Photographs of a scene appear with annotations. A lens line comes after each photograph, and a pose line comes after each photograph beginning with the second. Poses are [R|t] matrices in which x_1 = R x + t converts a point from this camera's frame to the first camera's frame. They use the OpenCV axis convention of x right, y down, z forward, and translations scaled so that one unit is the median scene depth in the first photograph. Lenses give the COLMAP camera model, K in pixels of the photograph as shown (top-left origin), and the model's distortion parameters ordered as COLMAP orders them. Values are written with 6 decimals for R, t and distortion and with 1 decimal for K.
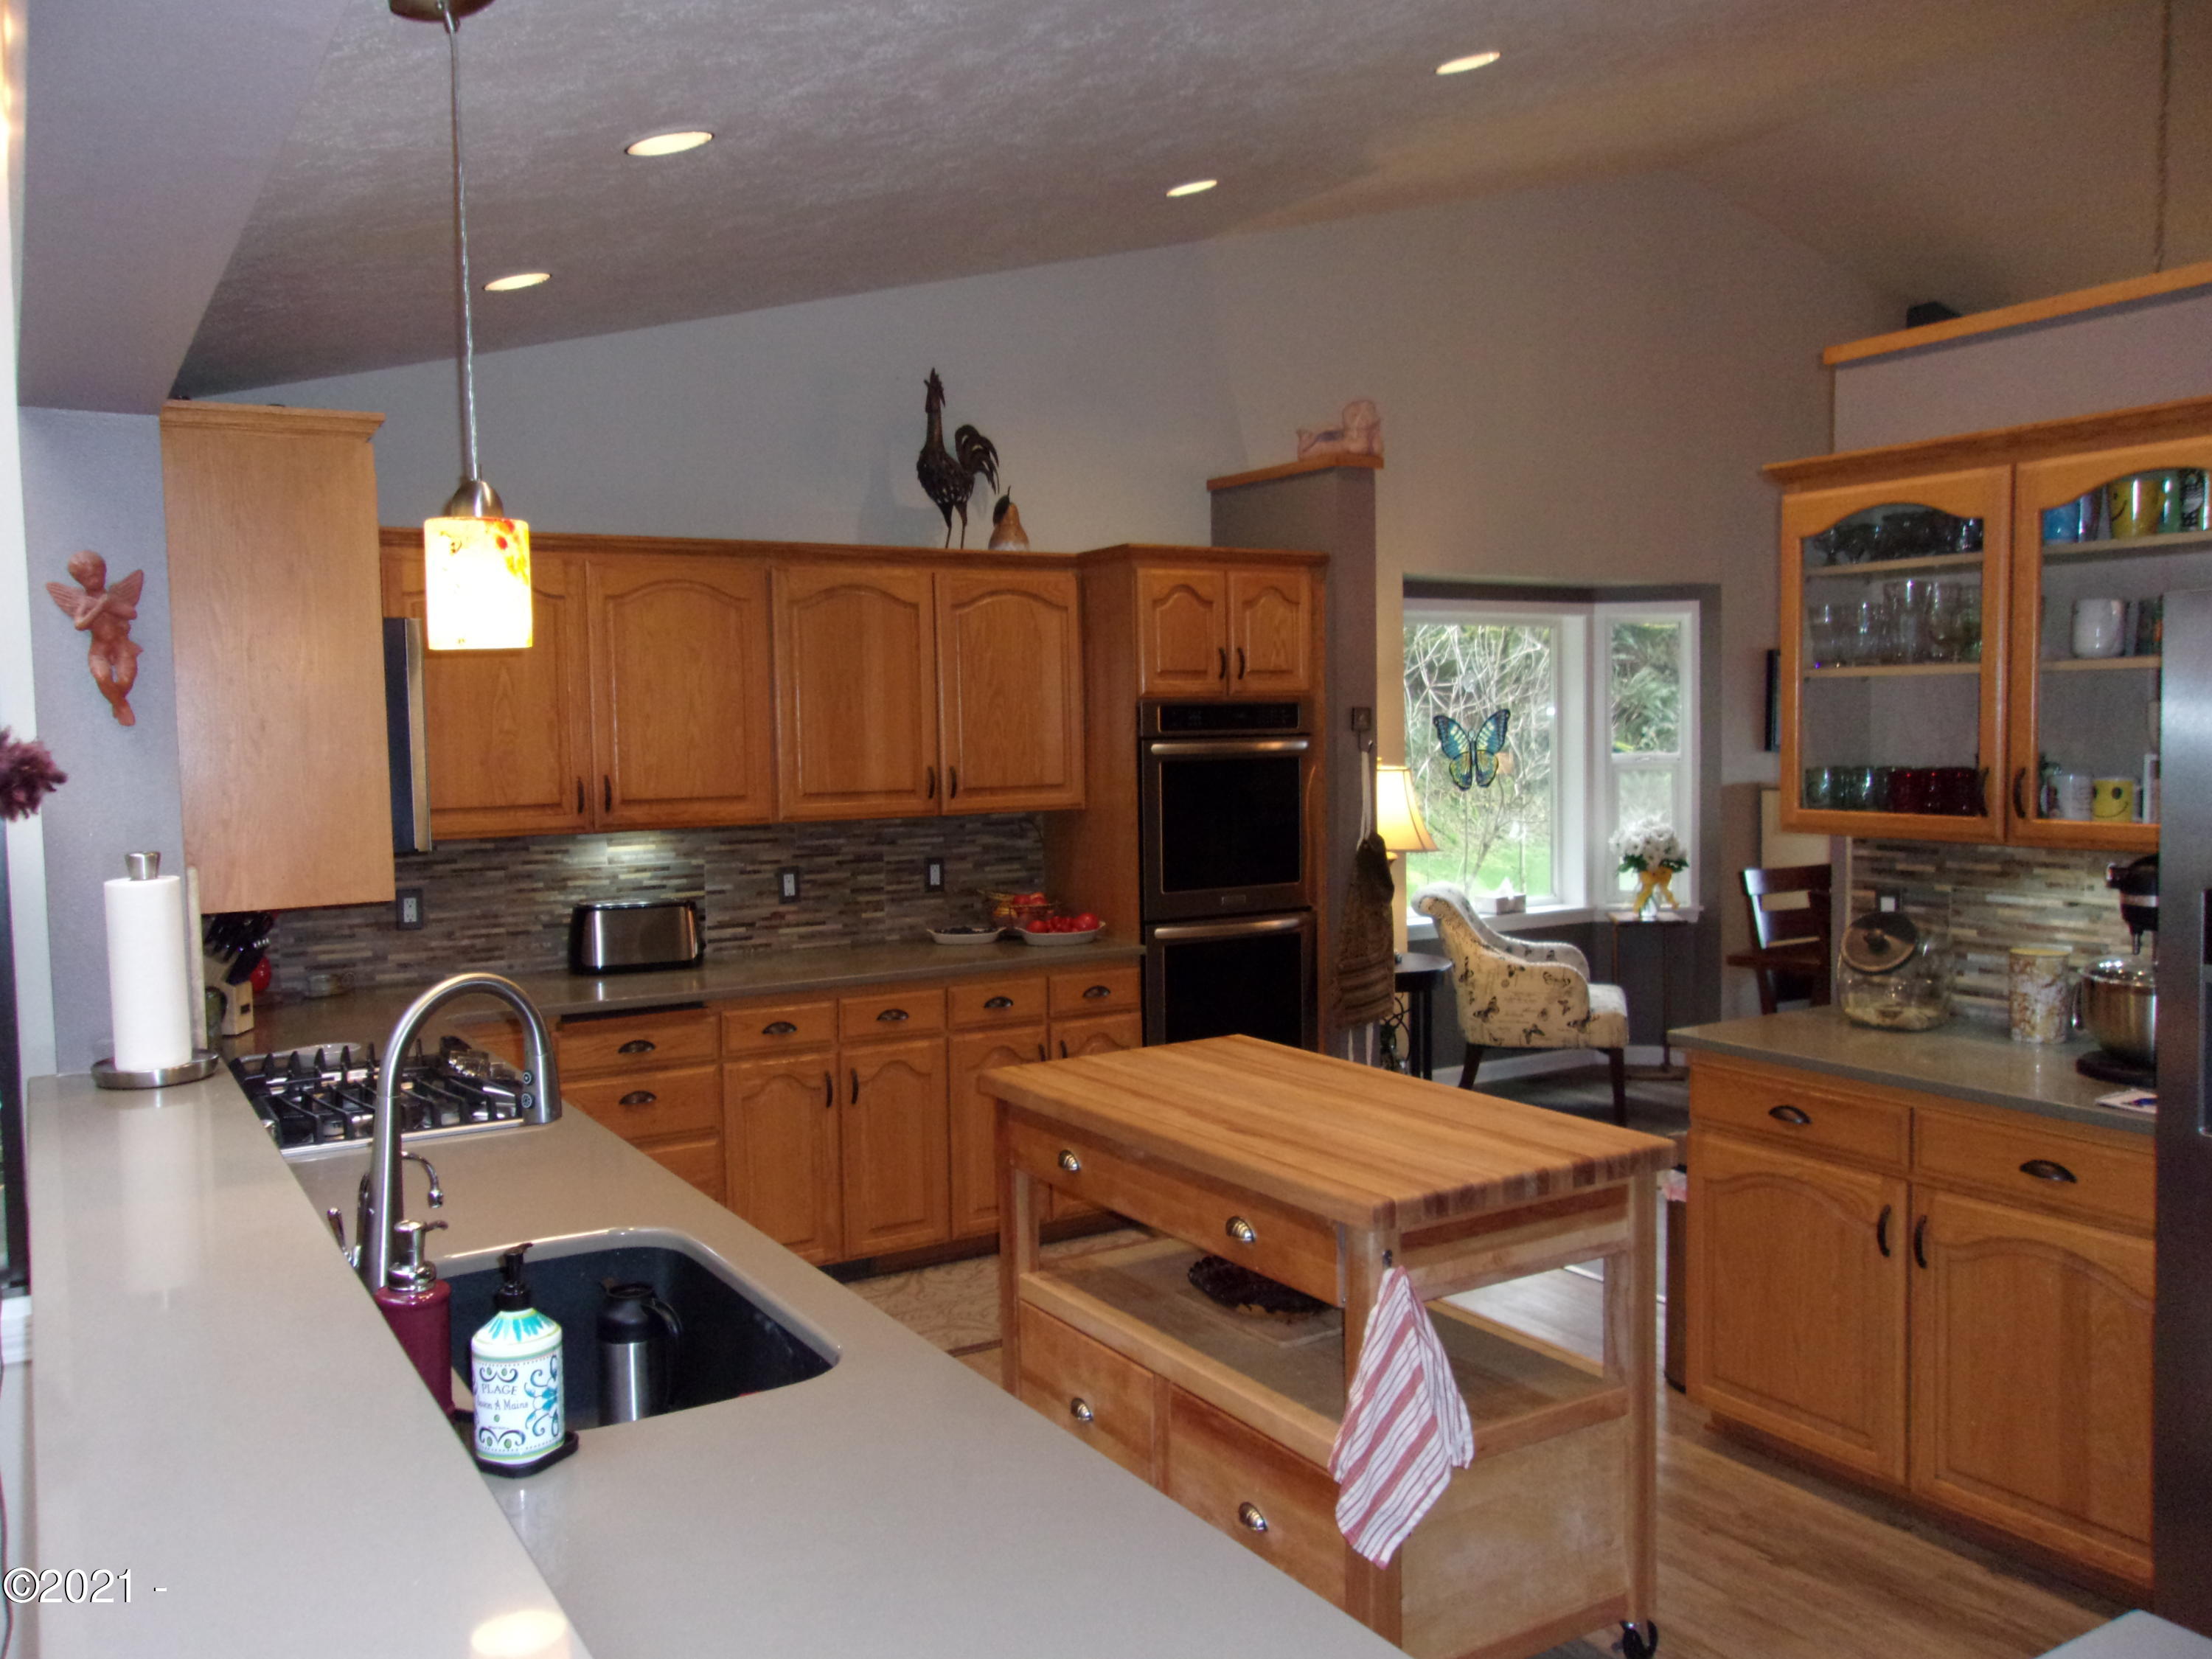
lens RADIAL K [[1782.8, 0, 1081.7], [0, 1782.8, 821.2], [0, 0, 1]] dist [-0.011279, 0.069282]
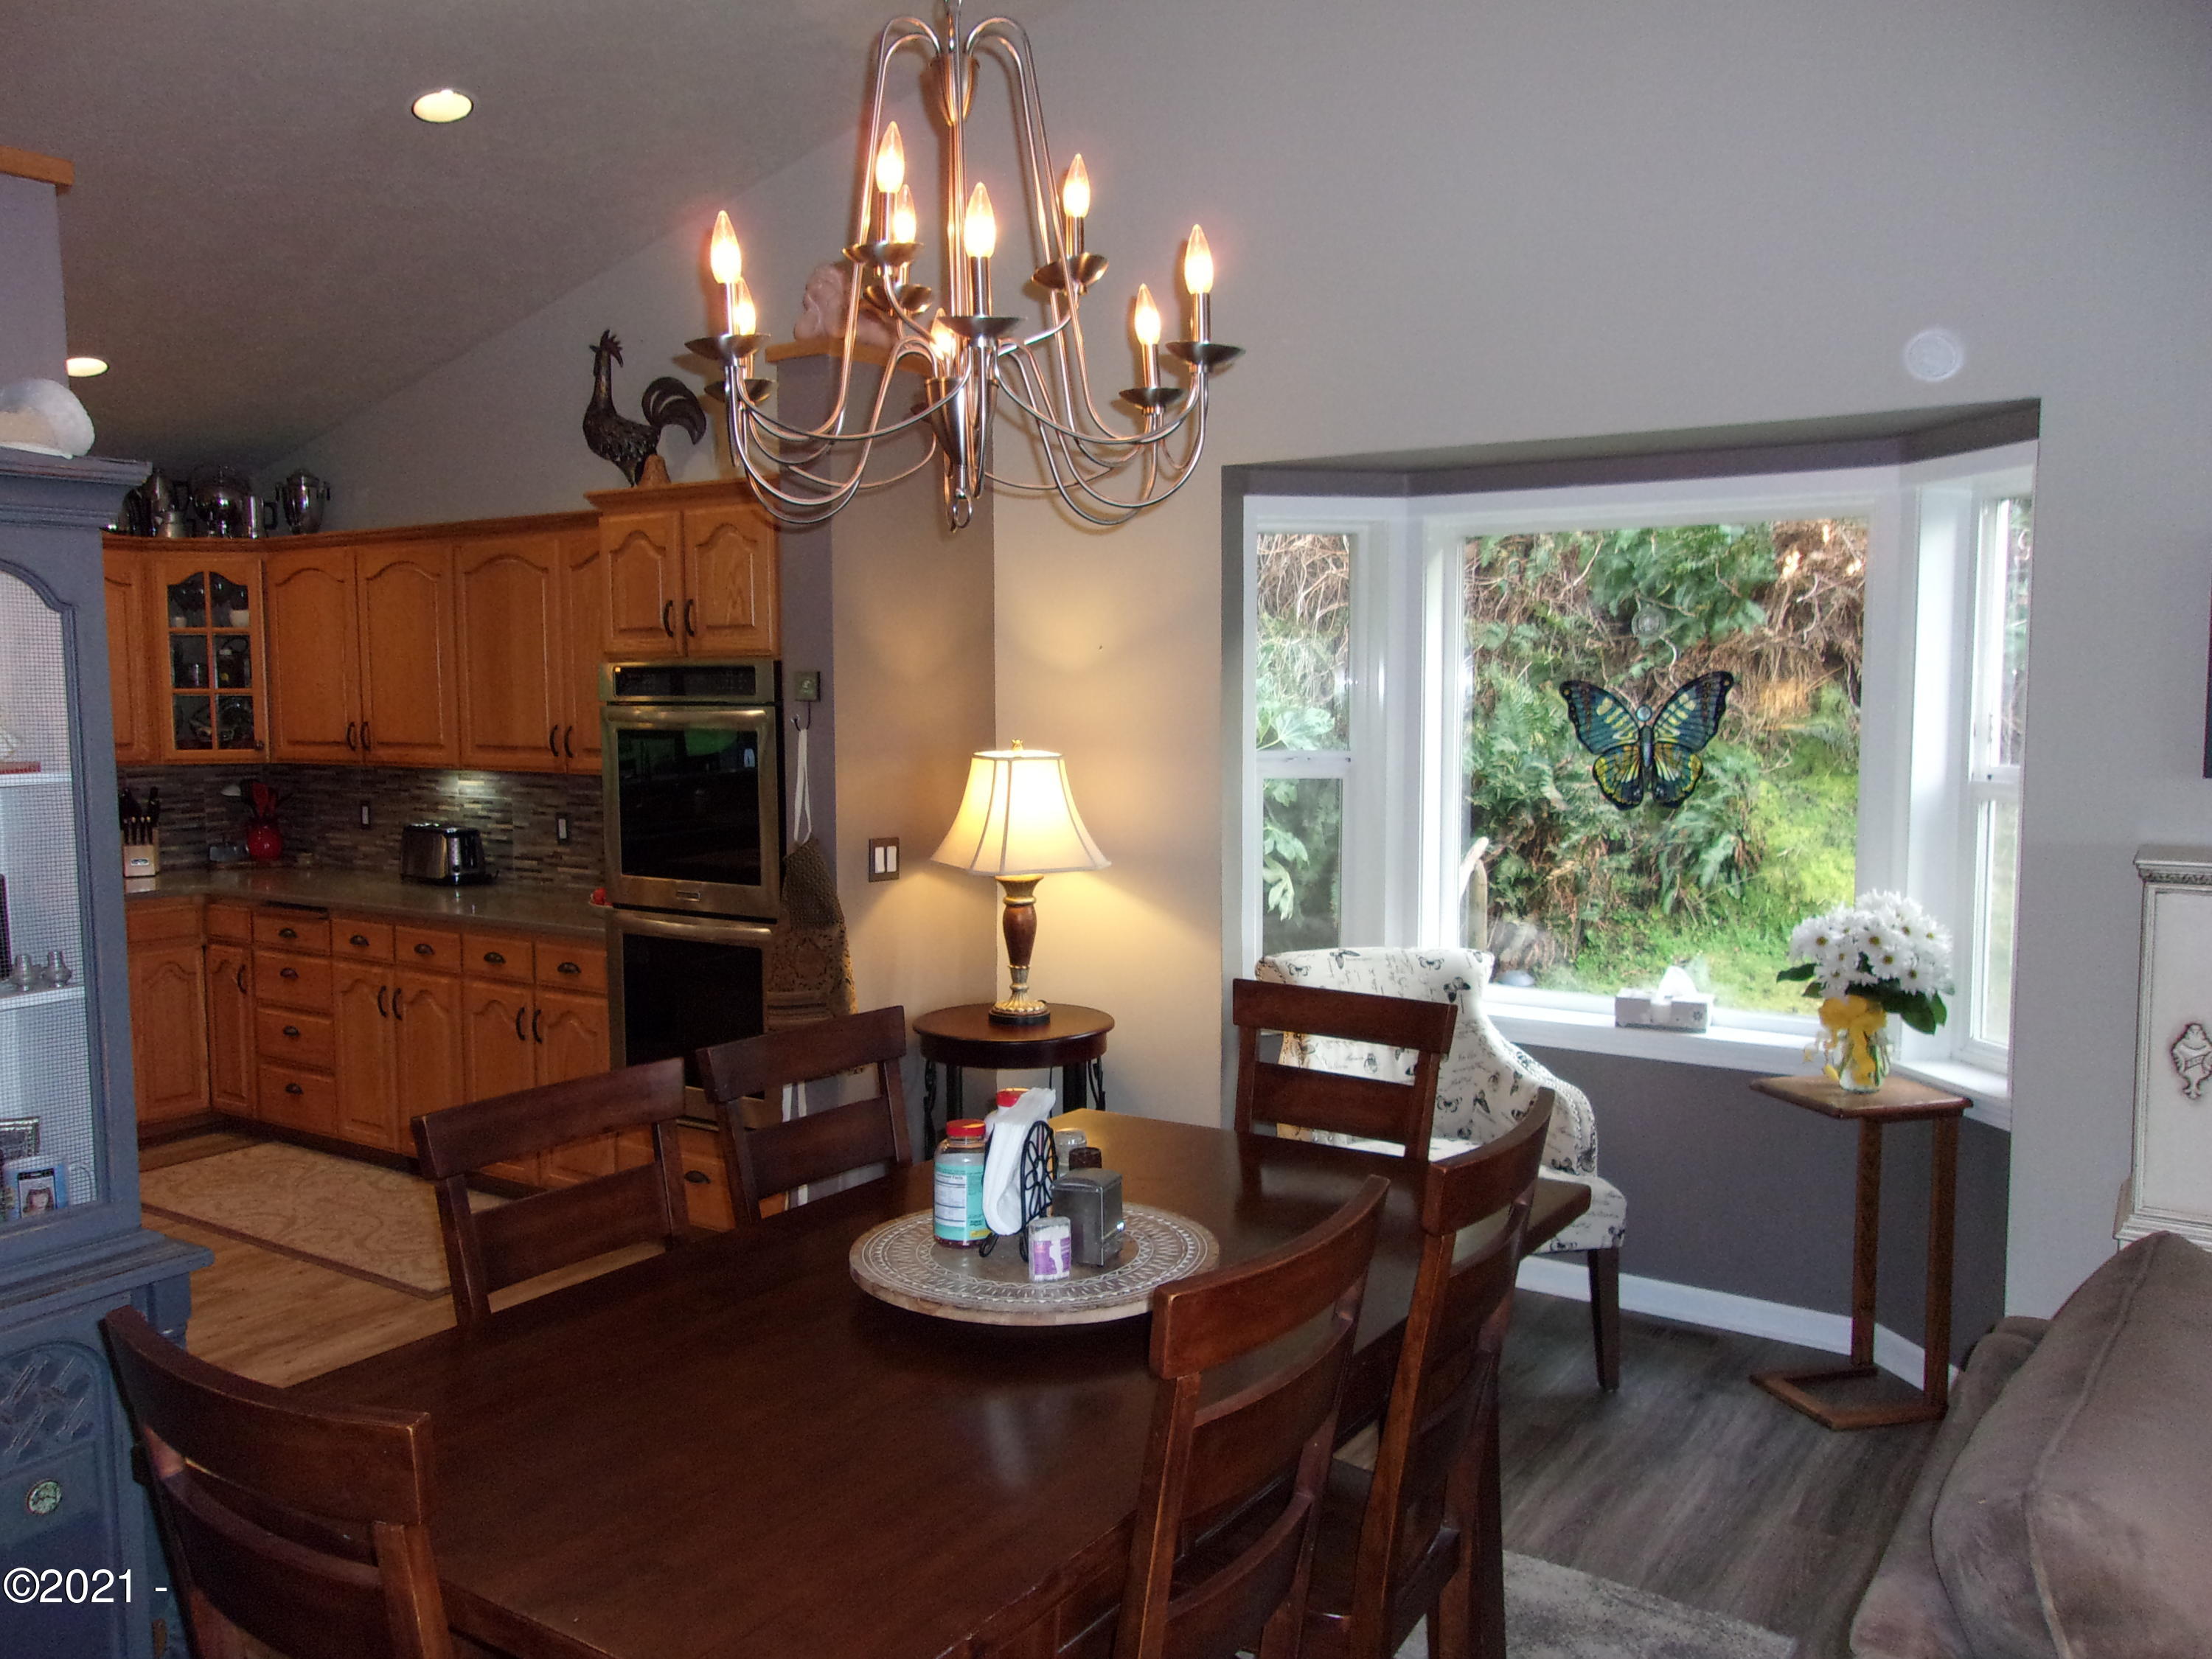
lens RADIAL K [[1782.8, 0, 1081.7], [0, 1782.8, 821.2], [0, 0, 1]] dist [-0.011279, 0.069282]
pose [[0.397804, 0.085861, -0.913444, 0.972161], [-0.055043, 0.996051, 0.069654, -0.063291], [0.915818, 0.022570, 0.400959, 0.854799]]
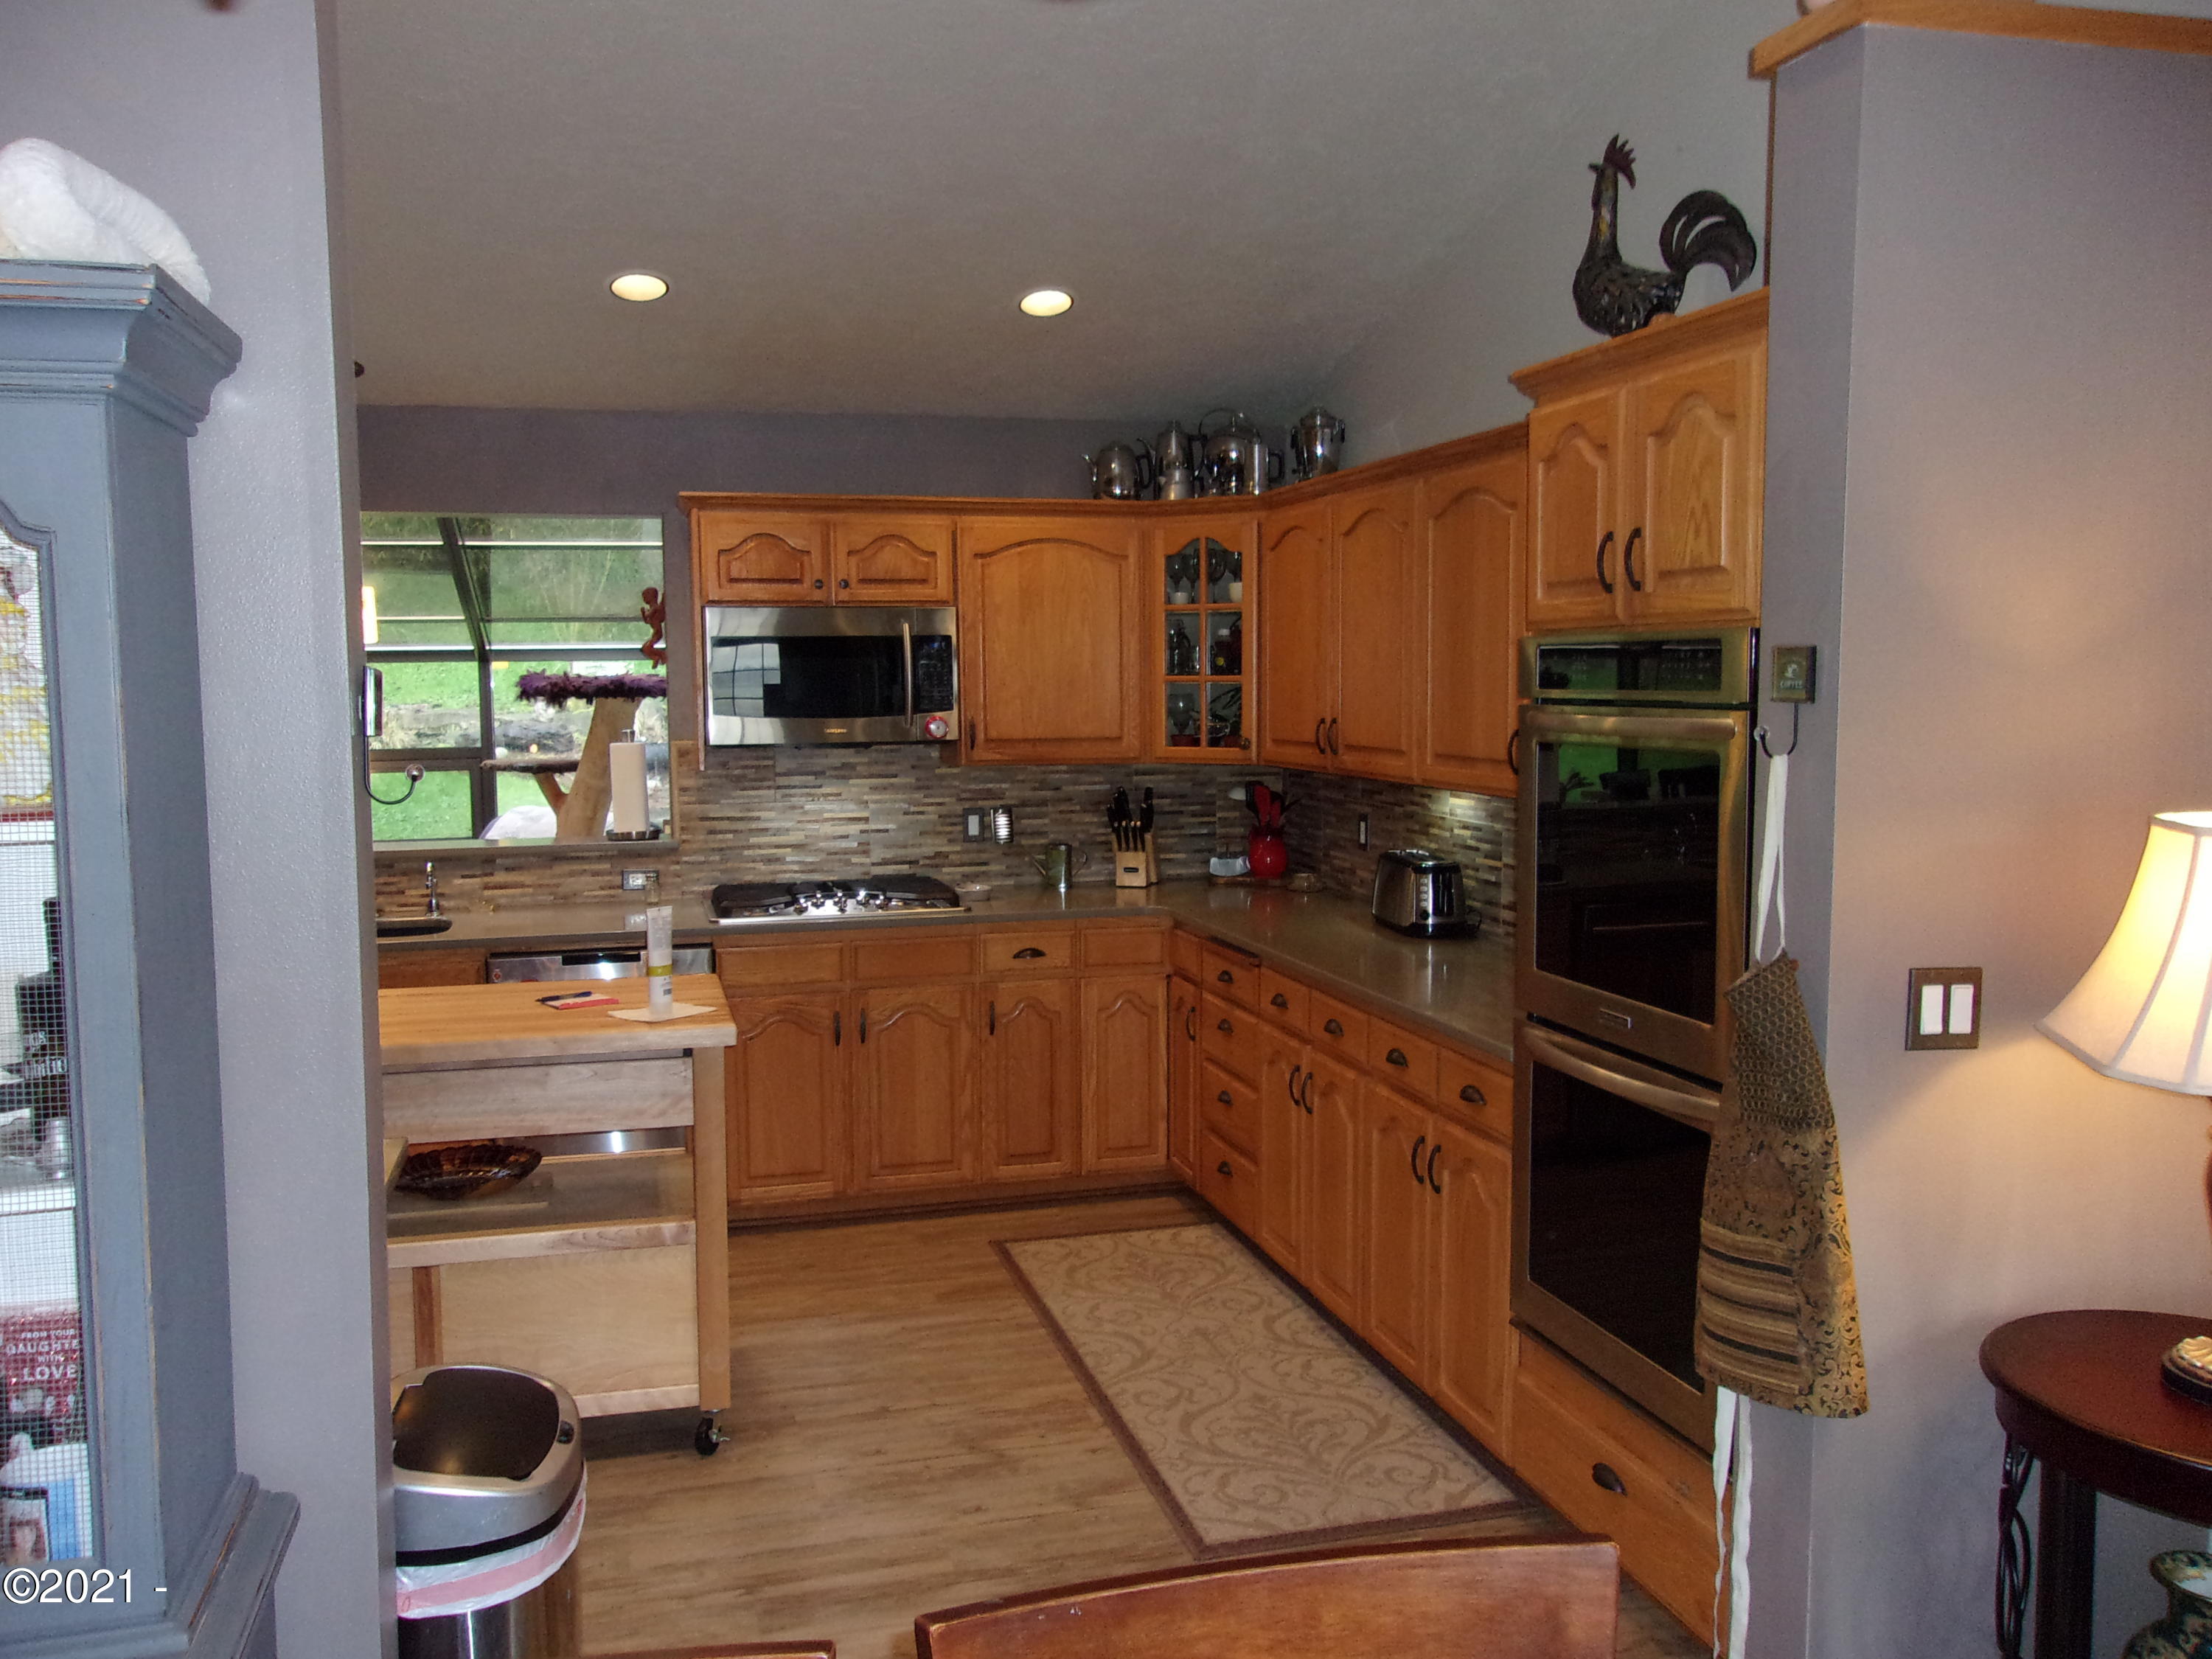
lens RADIAL K [[1782.8, 0, 1081.7], [0, 1782.8, 821.2], [0, 0, 1]] dist [-0.011279, 0.069282]
pose [[-0.293757, 0.097009, -0.950945, 0.640582], [-0.047738, 0.992107, 0.115955, -0.068037], [0.954687, 0.079459, -0.286807, 1.028043]]
